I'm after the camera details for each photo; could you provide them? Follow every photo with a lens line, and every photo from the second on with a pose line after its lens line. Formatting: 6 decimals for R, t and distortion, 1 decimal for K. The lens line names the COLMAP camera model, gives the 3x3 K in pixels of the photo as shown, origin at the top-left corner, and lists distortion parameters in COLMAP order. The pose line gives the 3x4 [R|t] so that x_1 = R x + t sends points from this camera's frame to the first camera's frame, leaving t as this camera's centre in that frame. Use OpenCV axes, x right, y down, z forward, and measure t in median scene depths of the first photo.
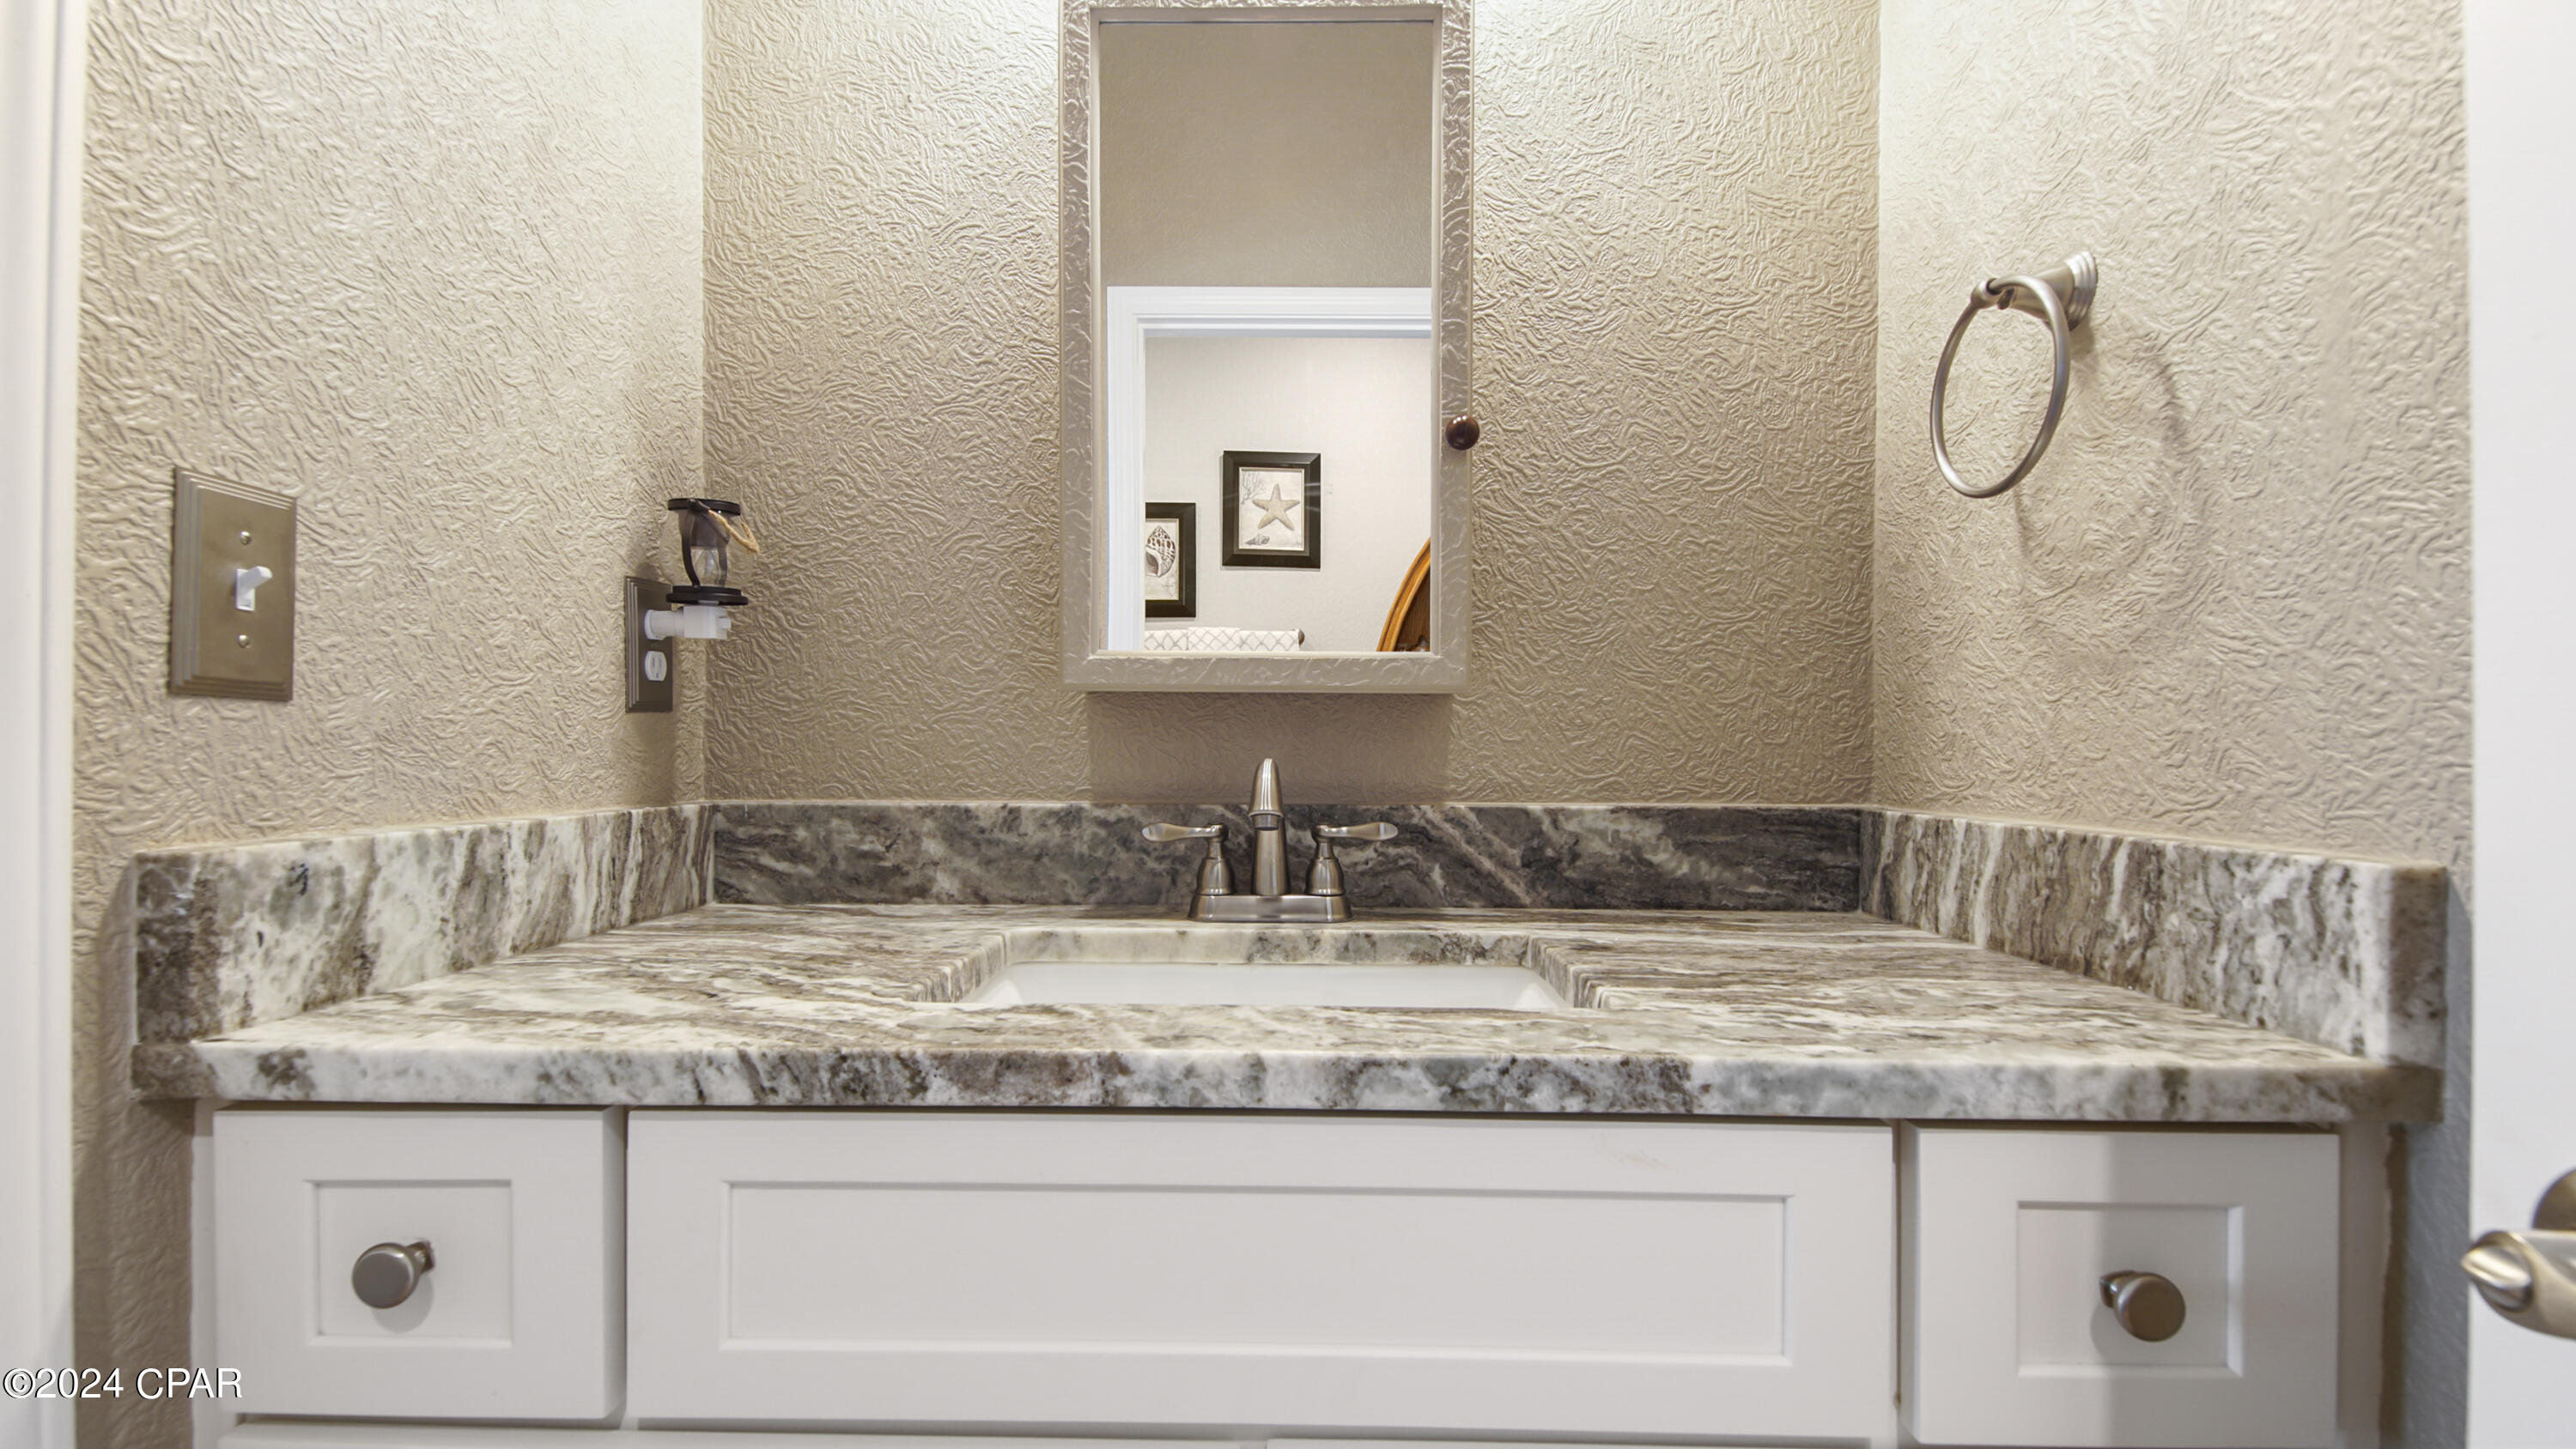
lens RADIAL K [[1141.2, 0, 1287.6], [0, 1141.2, 755.8], [0, 0, 1]] dist [0.033940, -0.017552]
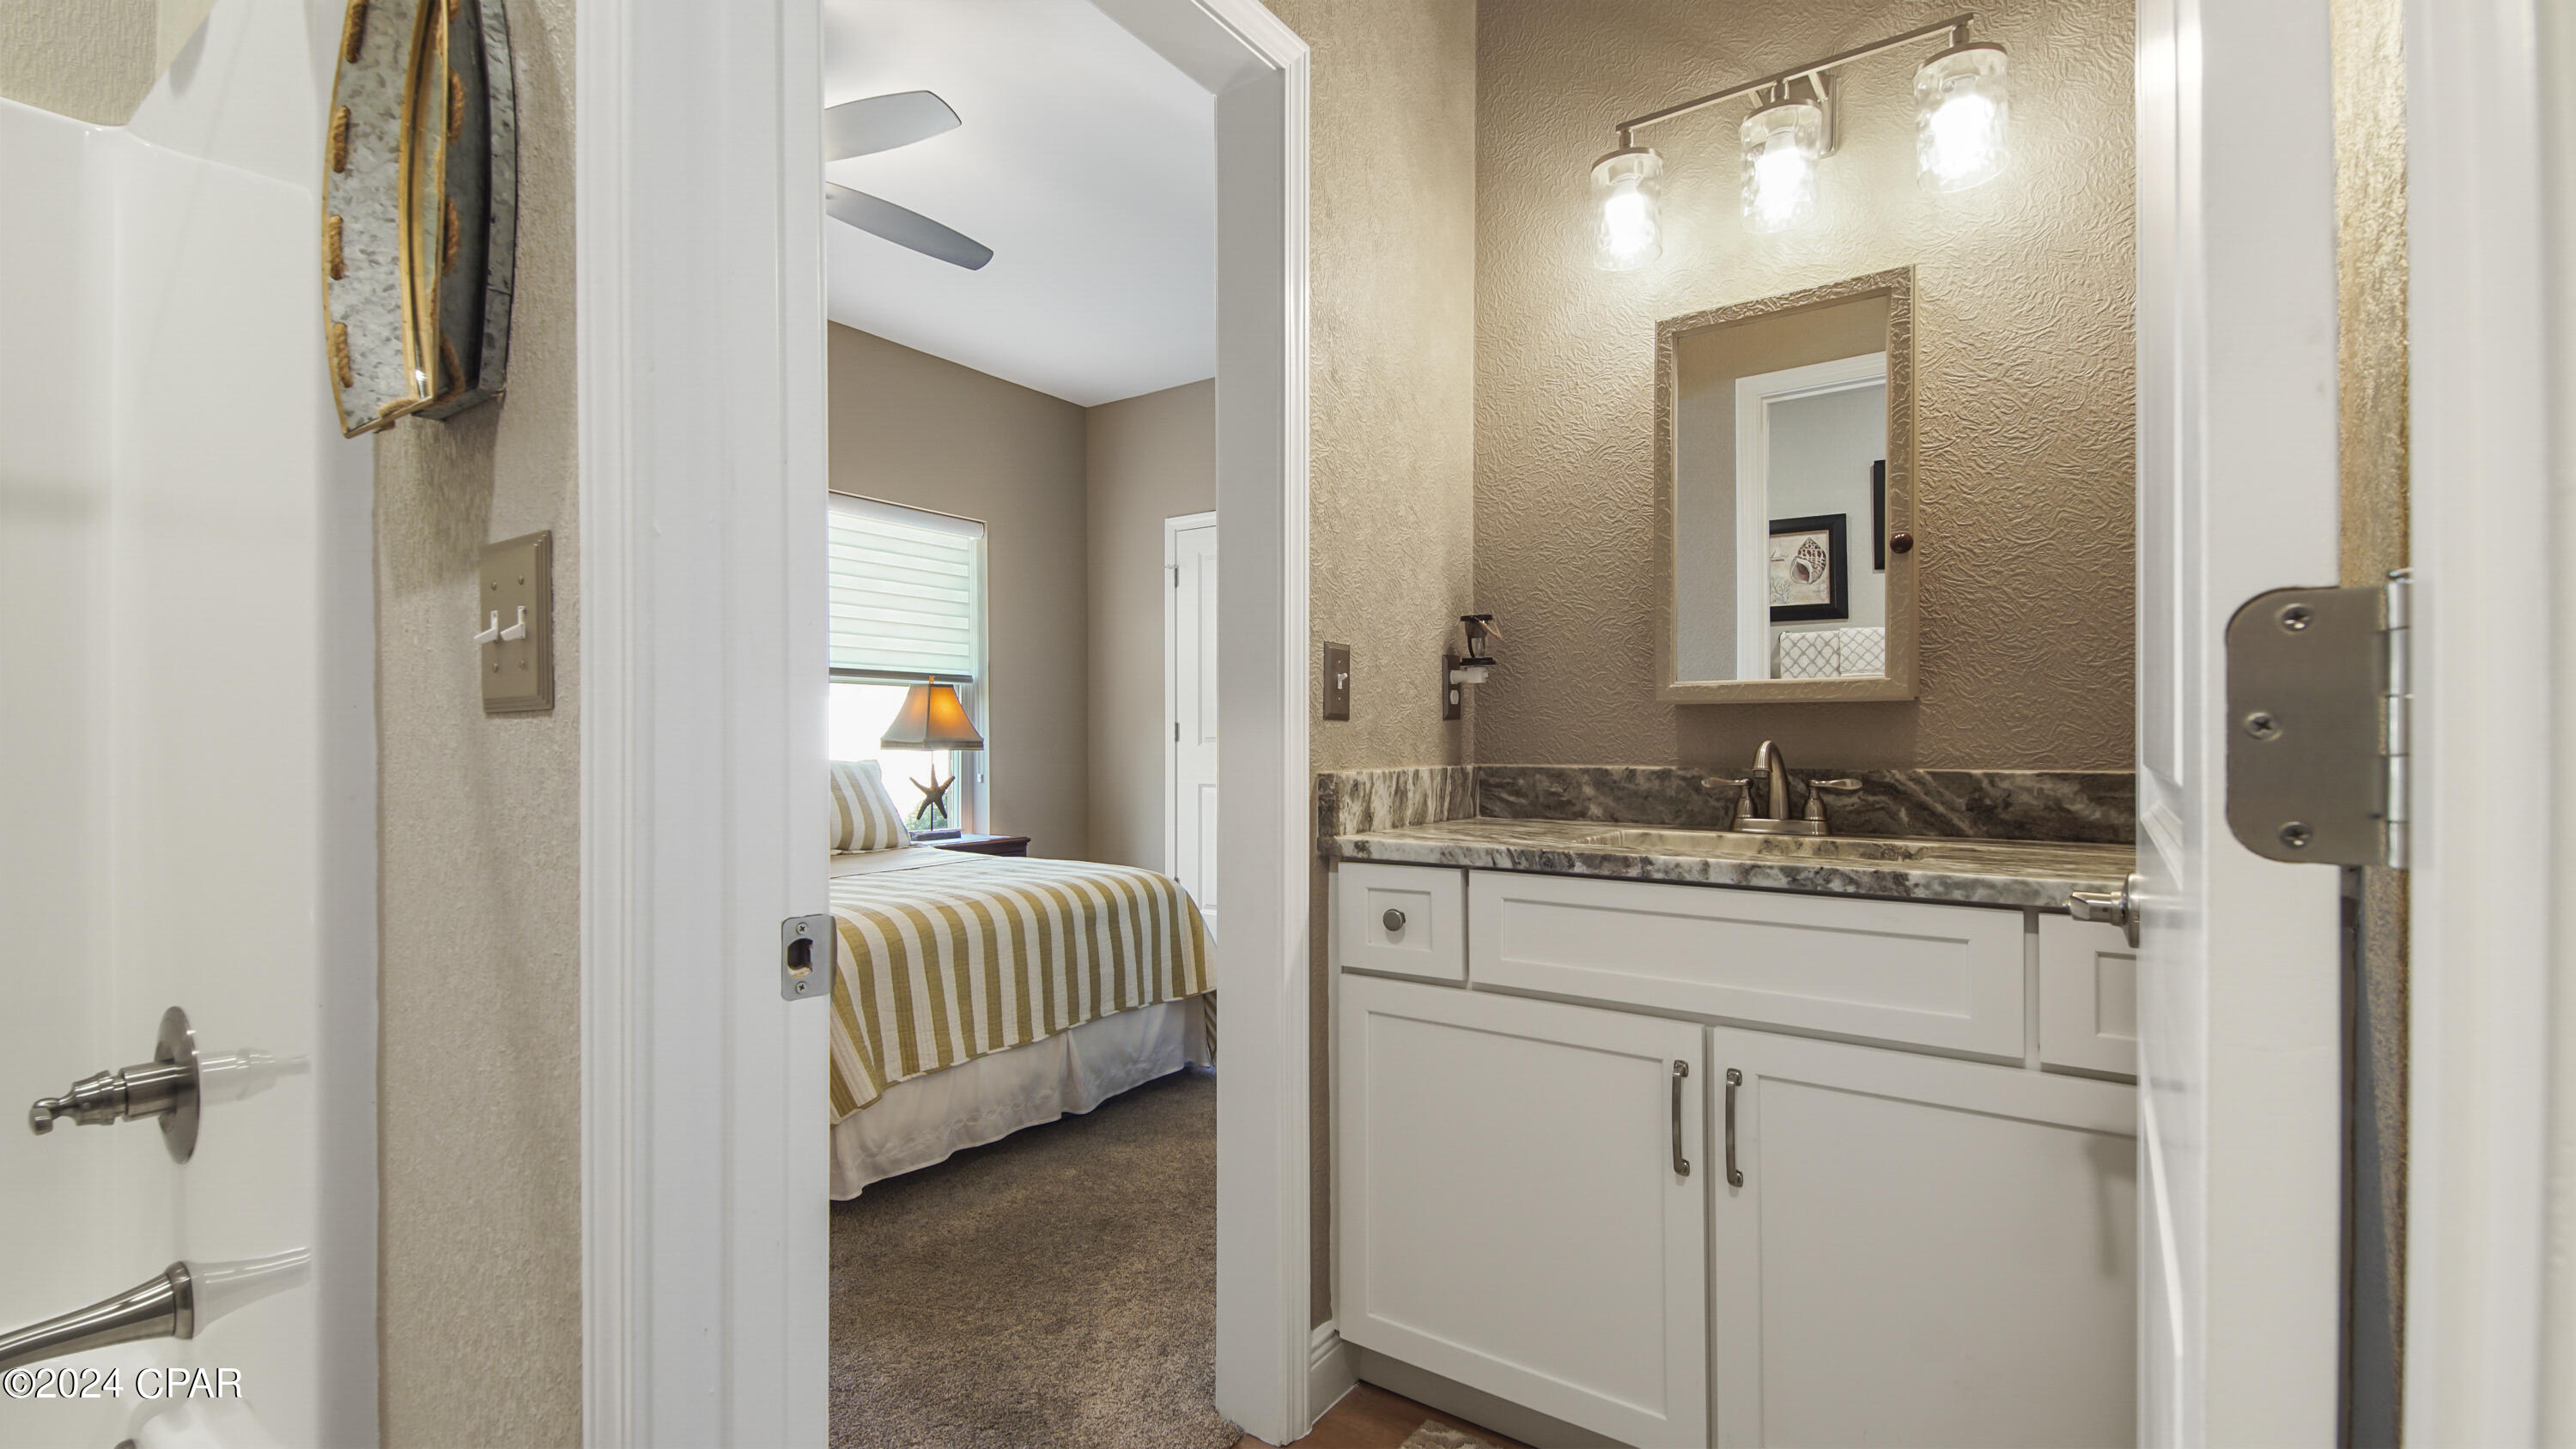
lens RADIAL K [[1141.2, 0, 1281.1], [0, 1141.2, 738.1], [0, 0, 1]] dist [0.033940, -0.017552]
pose [[0.829637, -0.007156, -0.558257, 0.335198], [0.003119, 0.999962, -0.008183, 0.010152], [0.558295, 0.005048, 0.829627, -0.874833]]
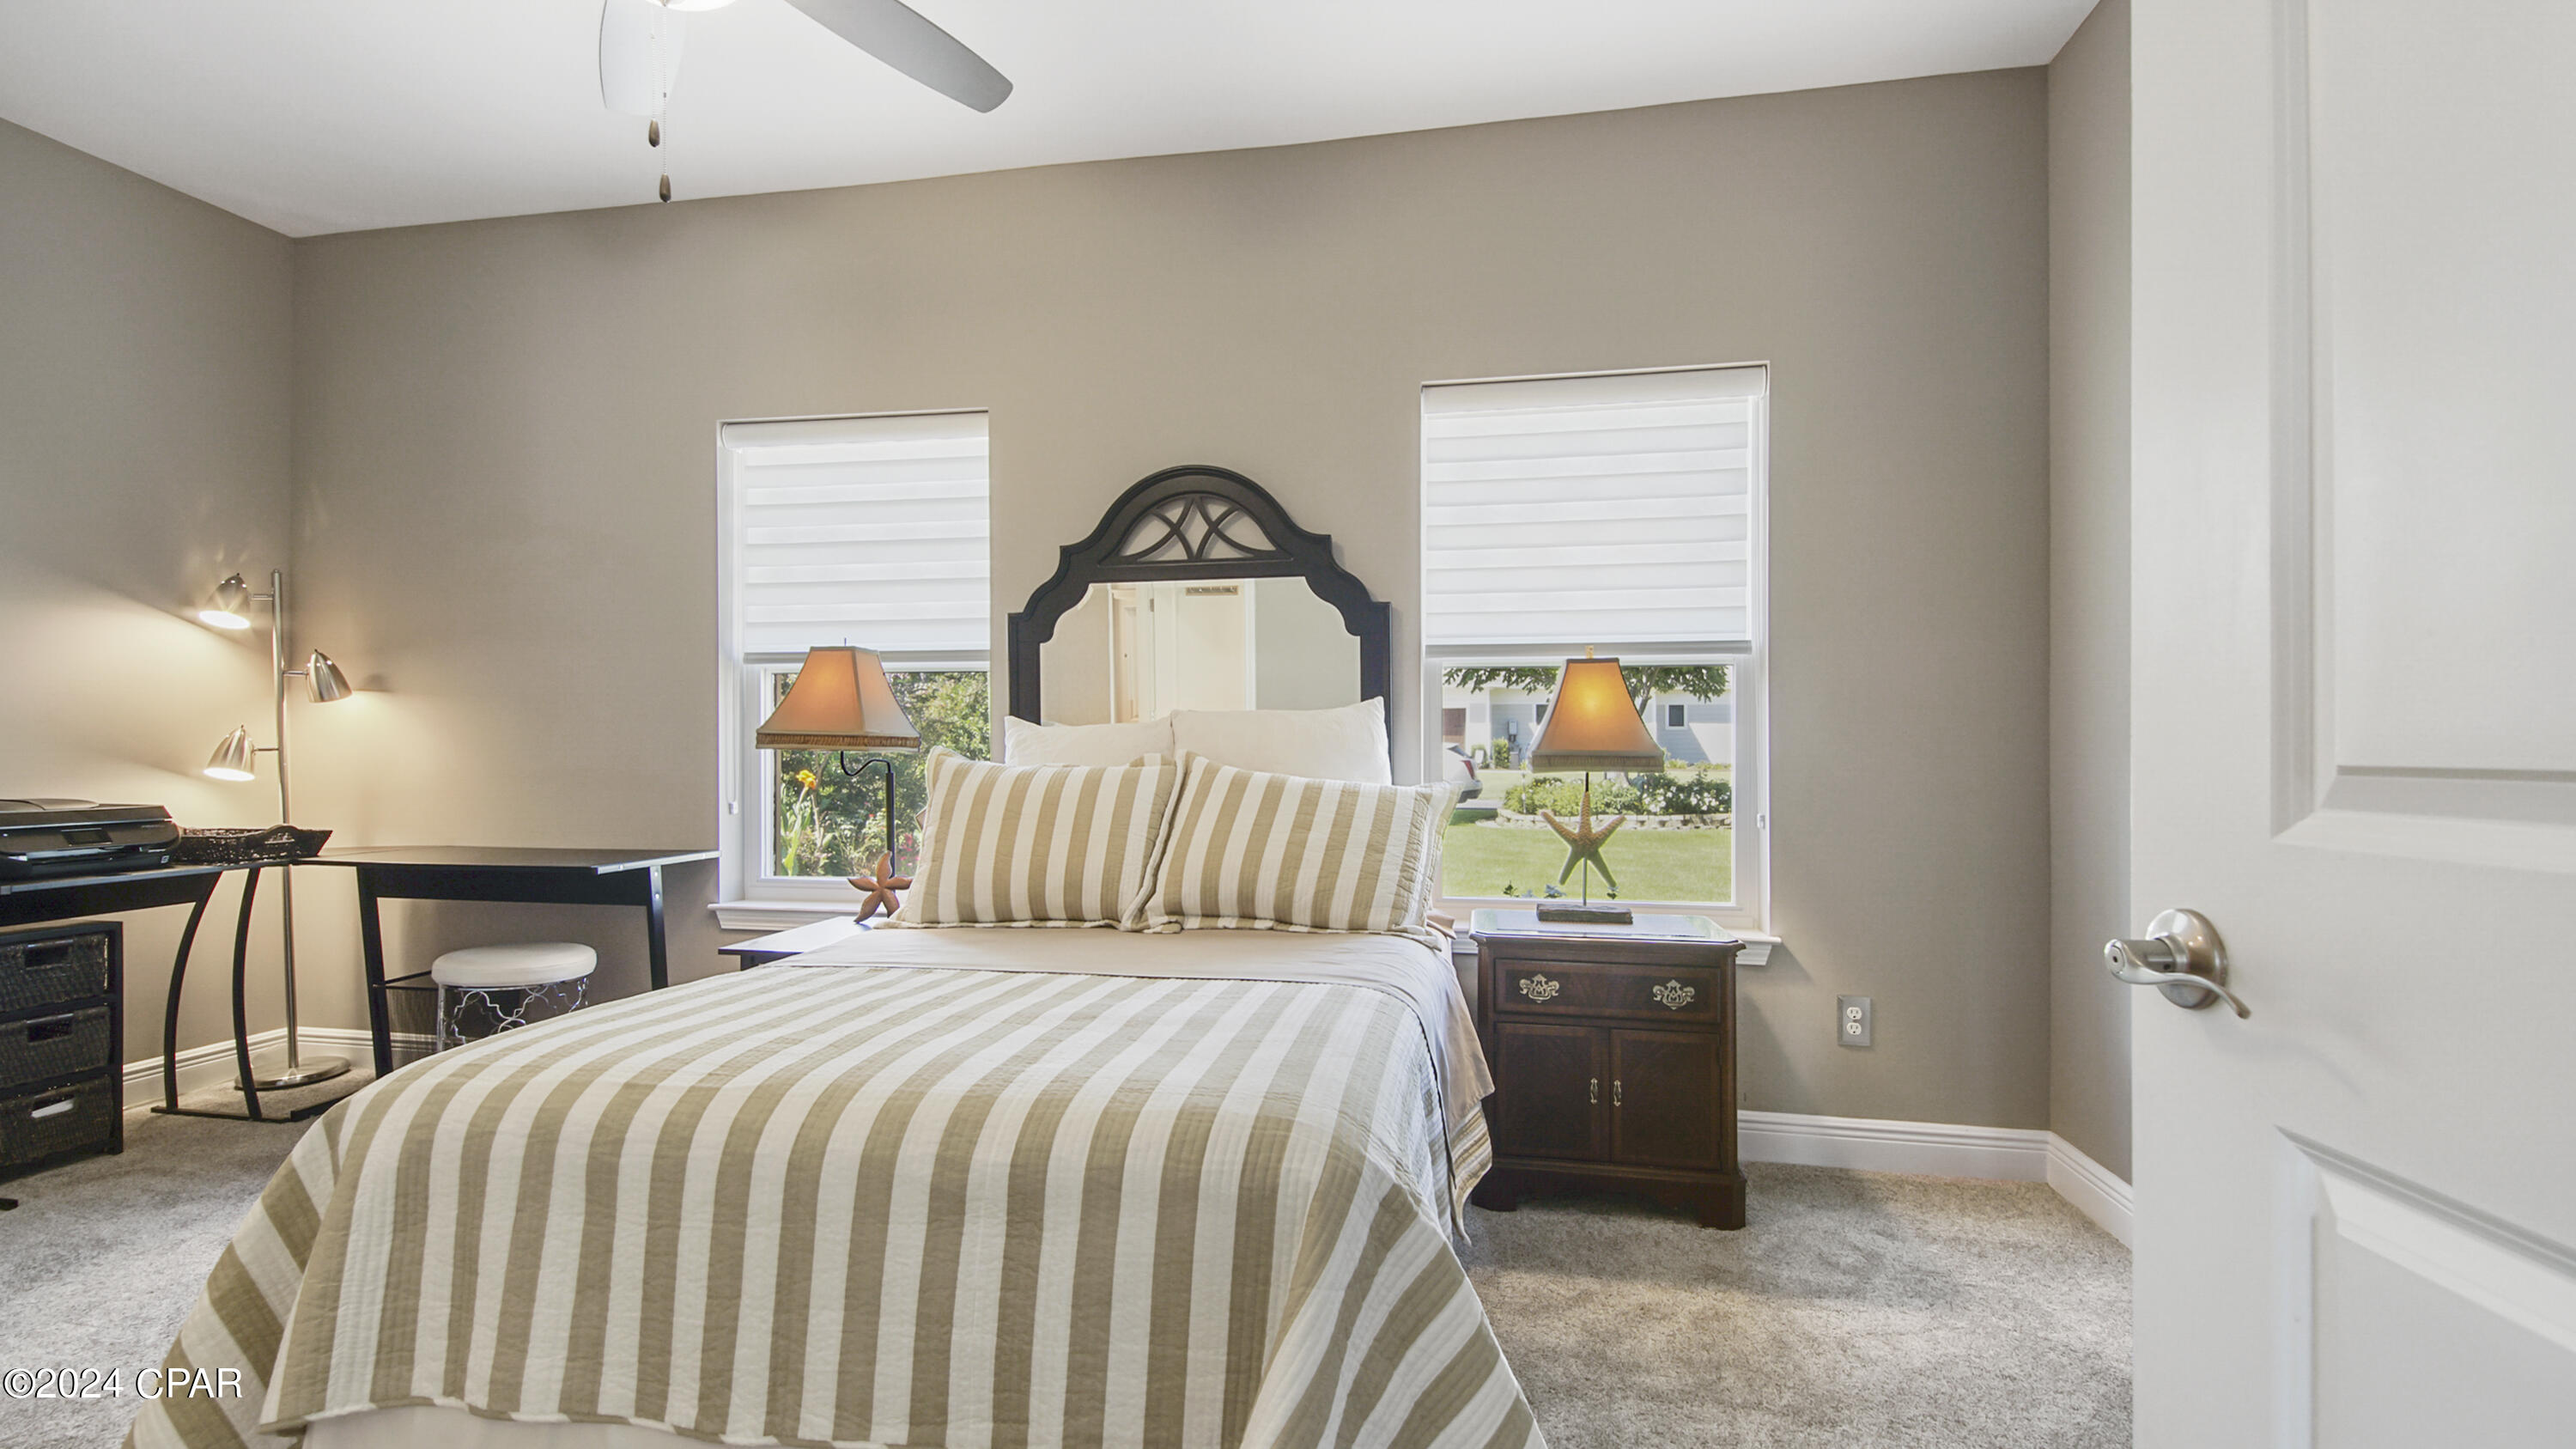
lens RADIAL K [[1141.5, 0, 1298.3], [0, 1141.5, 735.6], [0, 0, 1]] dist [0.033940, -0.017552]
pose [[-0.149756, -0.007694, -0.988693, -0.303581], [-0.022380, 0.999740, -0.004390, -0.021684], [0.988470, 0.021470, -0.149889, 1.016577]]
